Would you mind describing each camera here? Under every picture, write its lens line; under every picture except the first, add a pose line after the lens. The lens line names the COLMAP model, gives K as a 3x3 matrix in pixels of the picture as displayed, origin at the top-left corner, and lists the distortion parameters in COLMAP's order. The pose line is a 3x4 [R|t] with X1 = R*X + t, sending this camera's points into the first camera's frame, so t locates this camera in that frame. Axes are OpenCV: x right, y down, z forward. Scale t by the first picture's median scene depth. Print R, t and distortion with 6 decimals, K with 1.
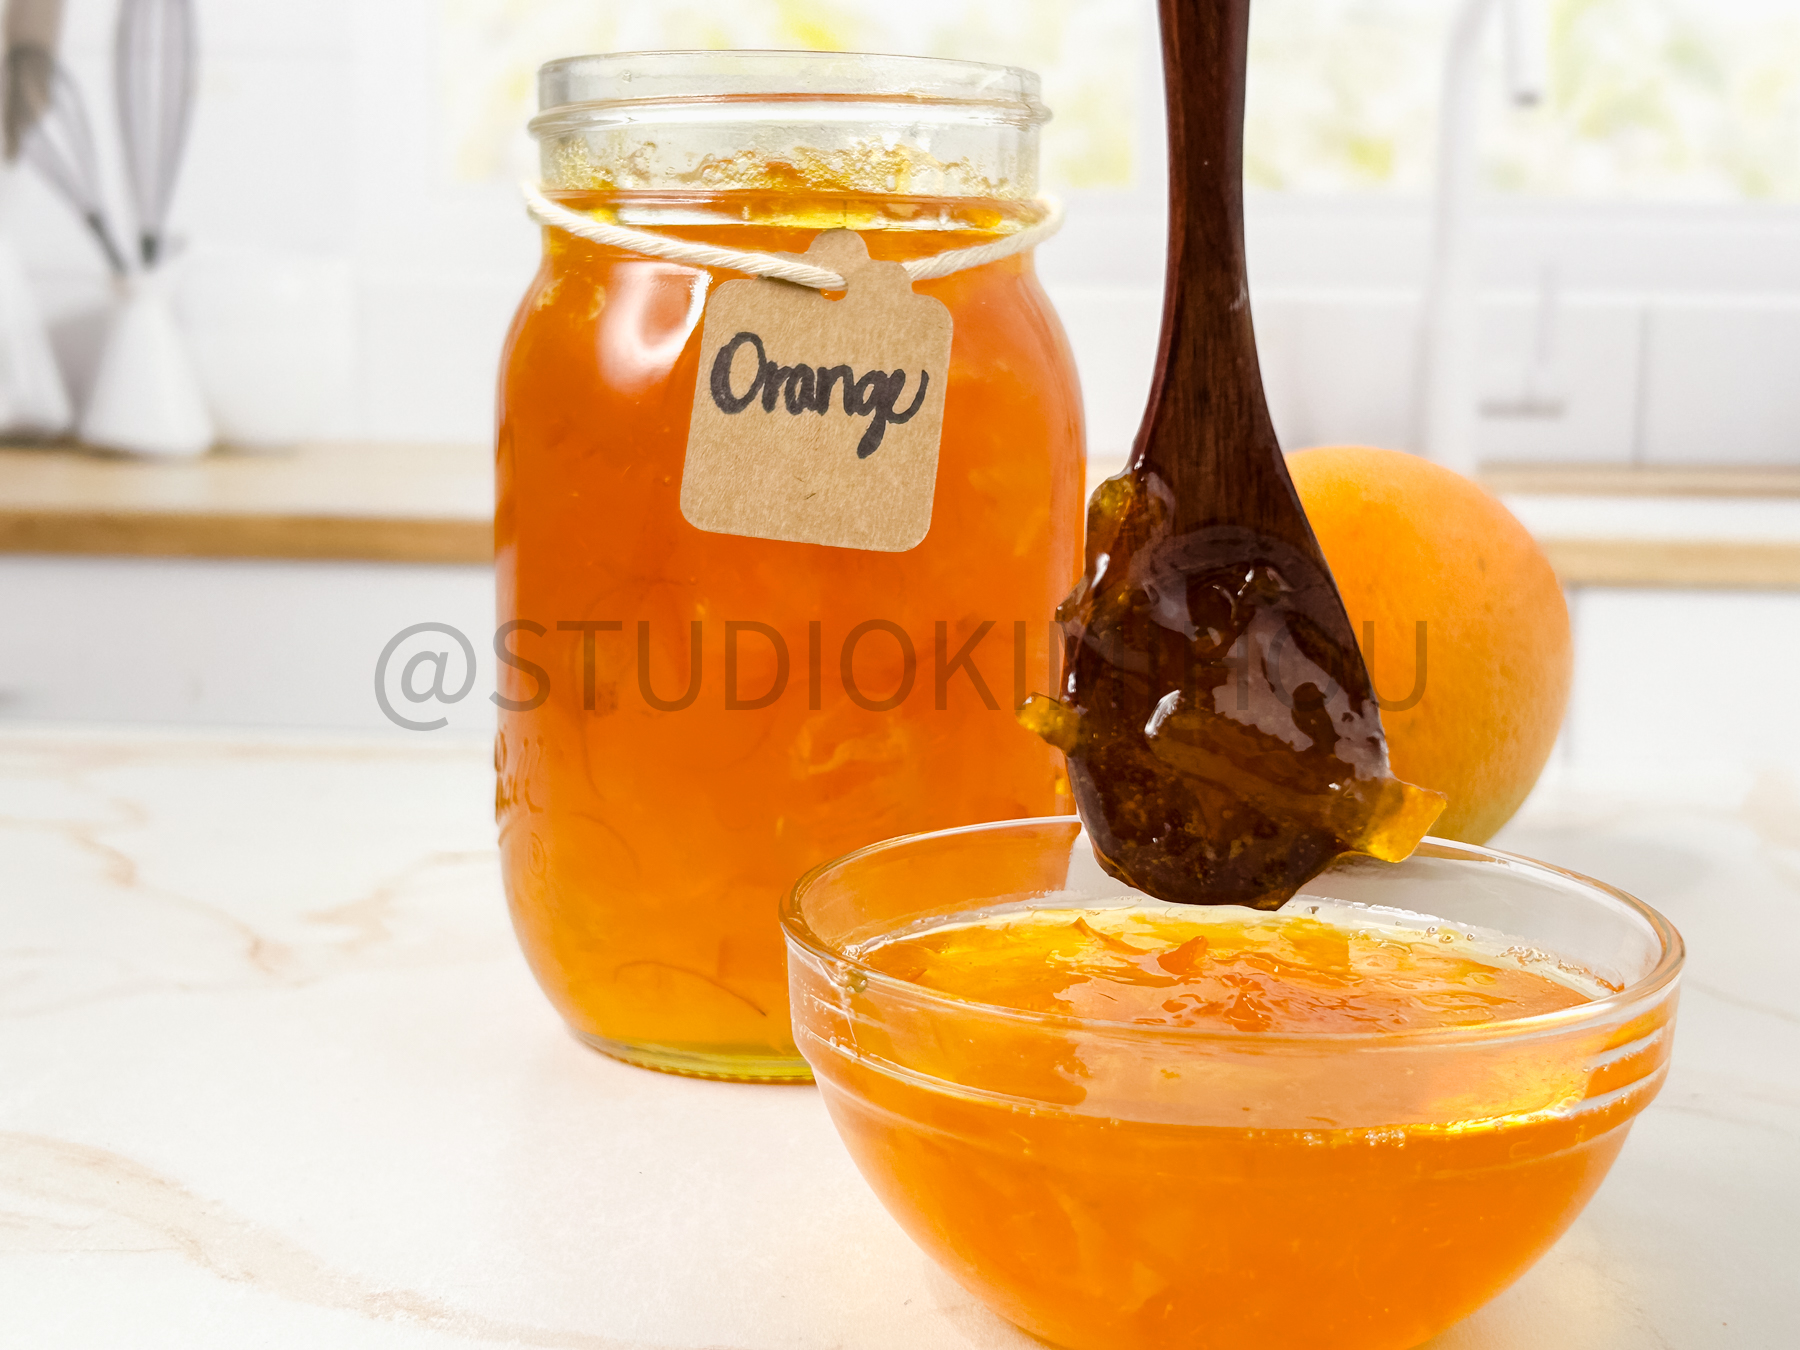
lens RADIAL K [[2643.8, 0, 925.8], [0, 2643.8, 708.1], [0, 0, 1]] dist [0.213520, -0.864581]
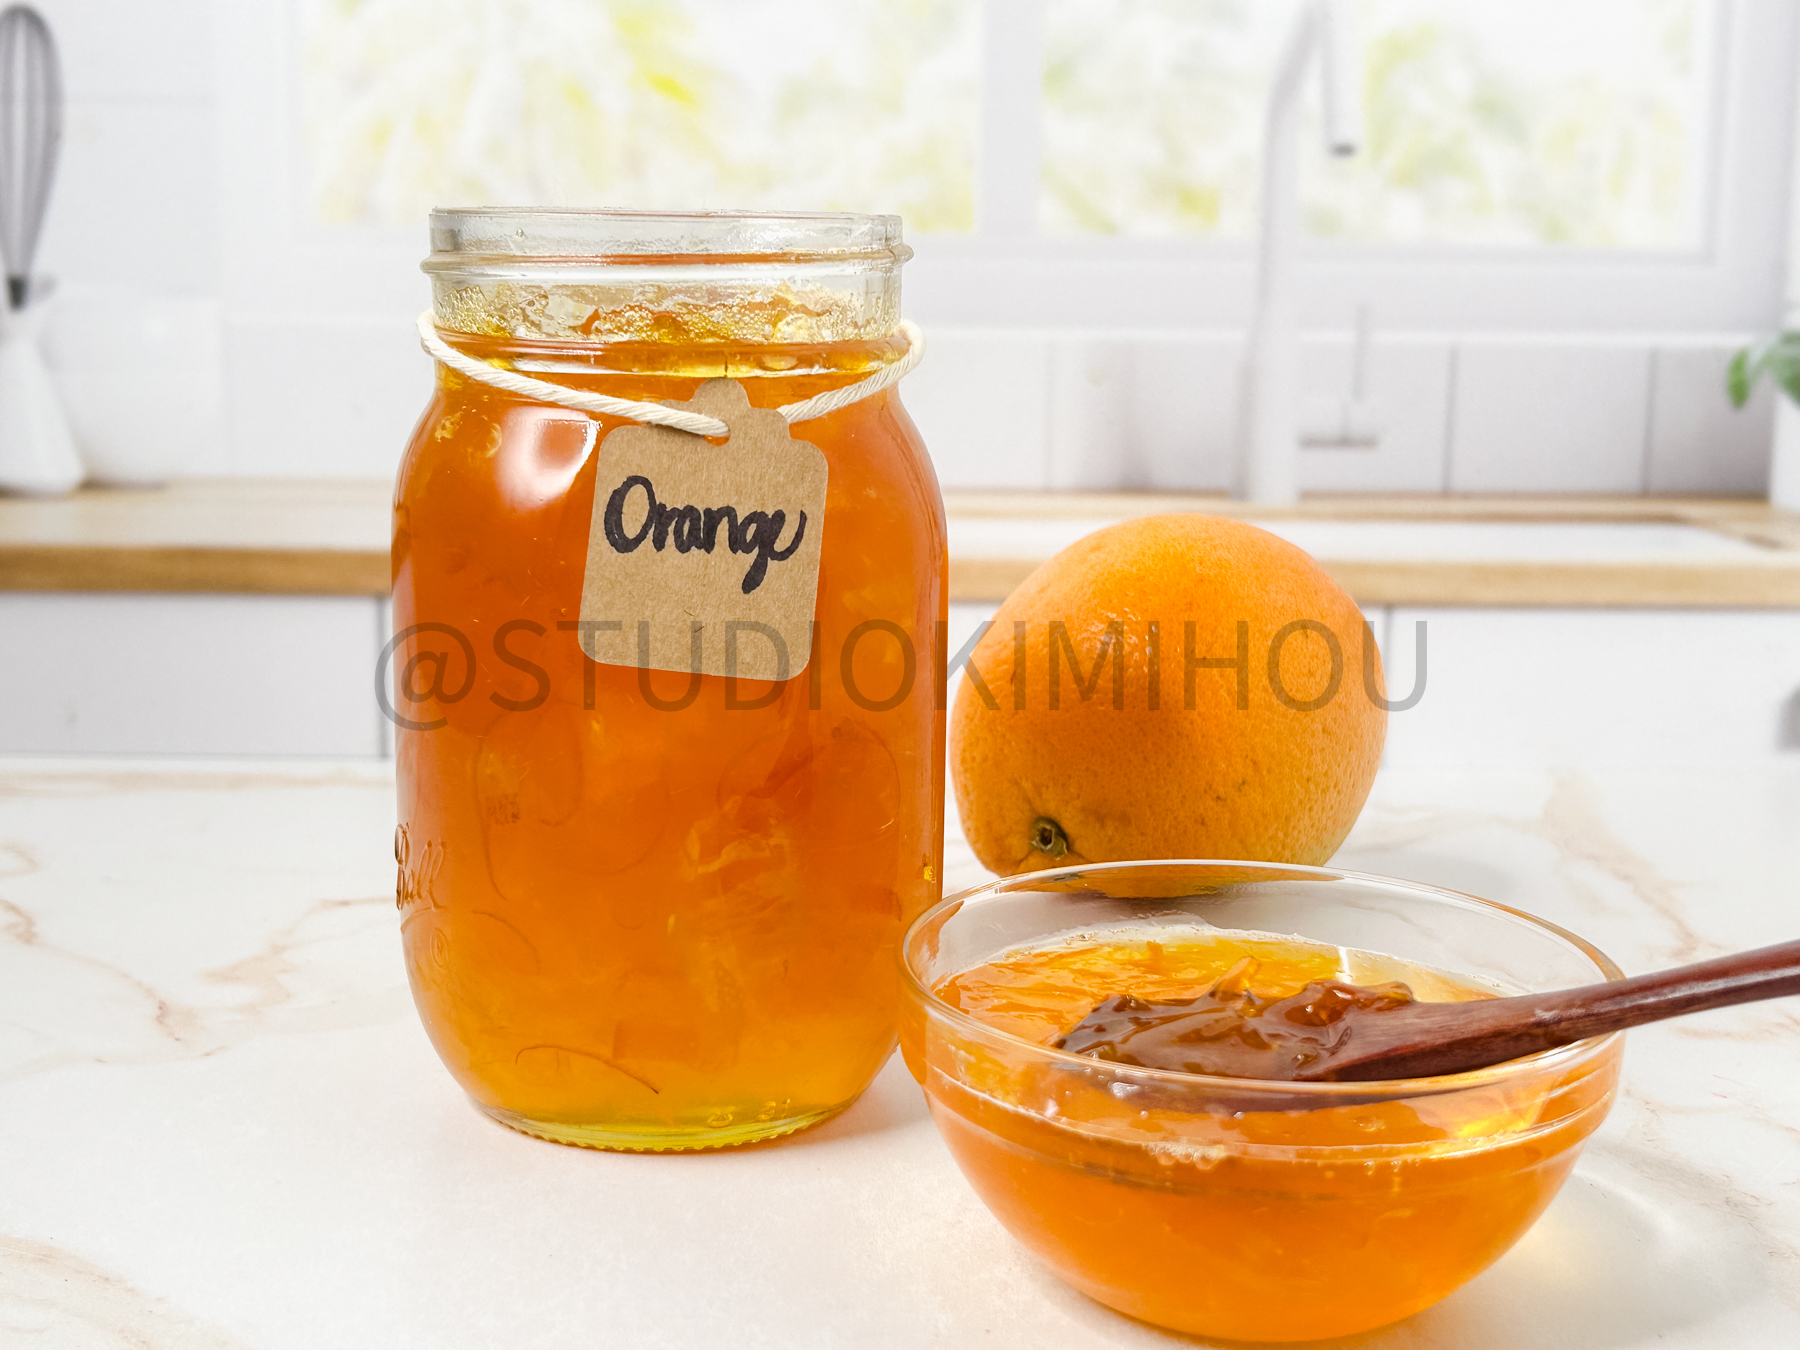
lens RADIAL K [[2633.4, 0, 948.1], [0, 2633.4, 709.2], [0, 0, 1]] dist [0.179339, -0.653314]
pose [[0.997194, -0.011979, 0.073896, -0.021711], [0.008966, 0.999120, 0.040968, -0.088812], [-0.074322, -0.040191, 0.996424, -0.084699]]
